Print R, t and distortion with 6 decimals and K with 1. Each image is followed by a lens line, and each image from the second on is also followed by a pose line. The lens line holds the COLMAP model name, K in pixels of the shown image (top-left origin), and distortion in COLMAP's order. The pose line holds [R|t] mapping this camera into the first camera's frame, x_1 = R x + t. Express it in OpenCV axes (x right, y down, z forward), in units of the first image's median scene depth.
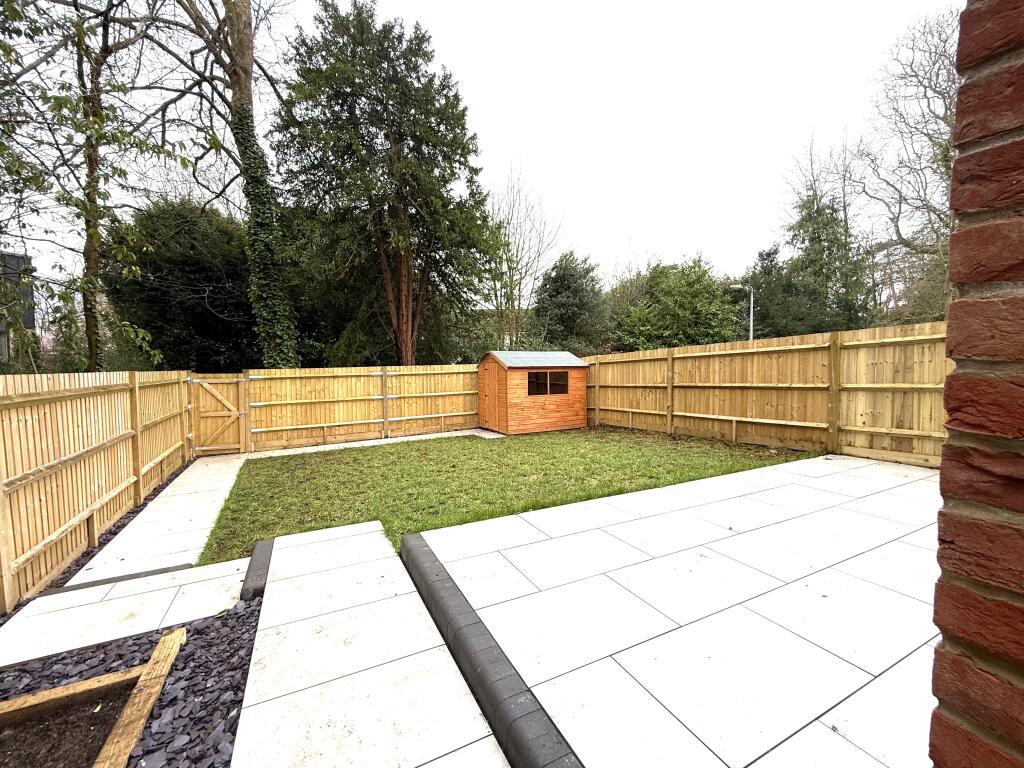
lens RADIAL K [[408.6, 0, 511.6], [0, 408.6, 388.0], [0, 0, 1]] dist [-0.000821, -0.000054]
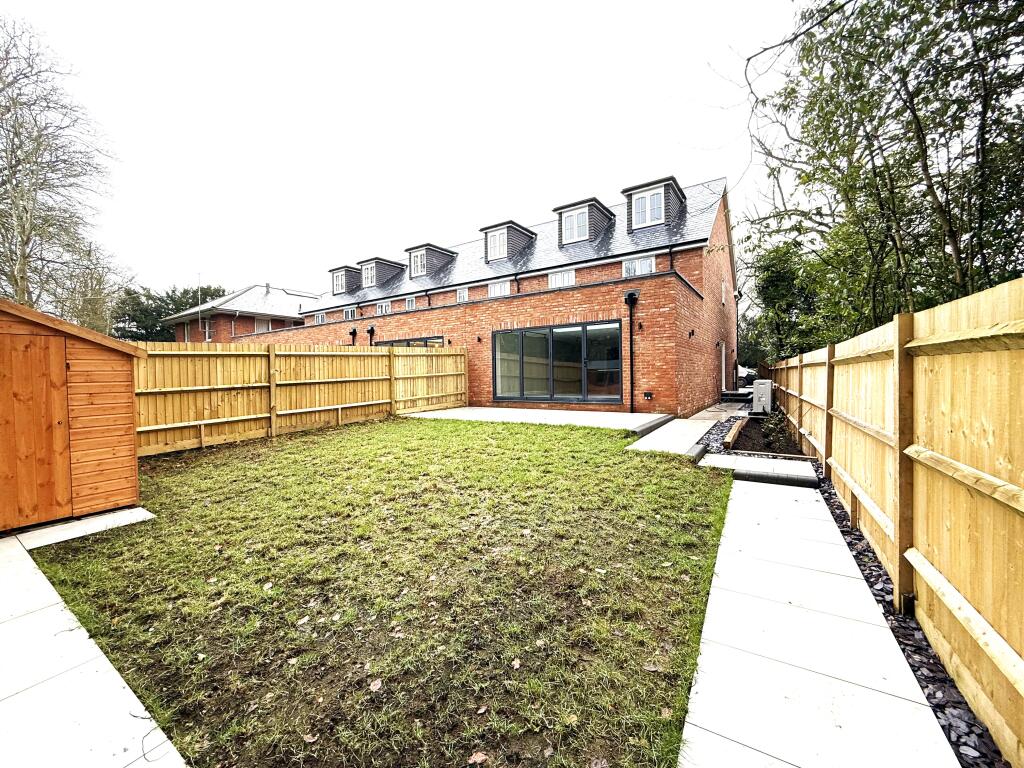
lens RADIAL K [[408.6, 0, 510.8], [0, 408.6, 385.0], [0, 0, 1]] dist [-0.000821, -0.000054]
pose [[-0.496103, -0.003627, 0.868256, -0.914565], [0.065981, 0.996942, 0.041866, -0.010137], [-0.865753, 0.078058, -0.494347, 1.315585]]
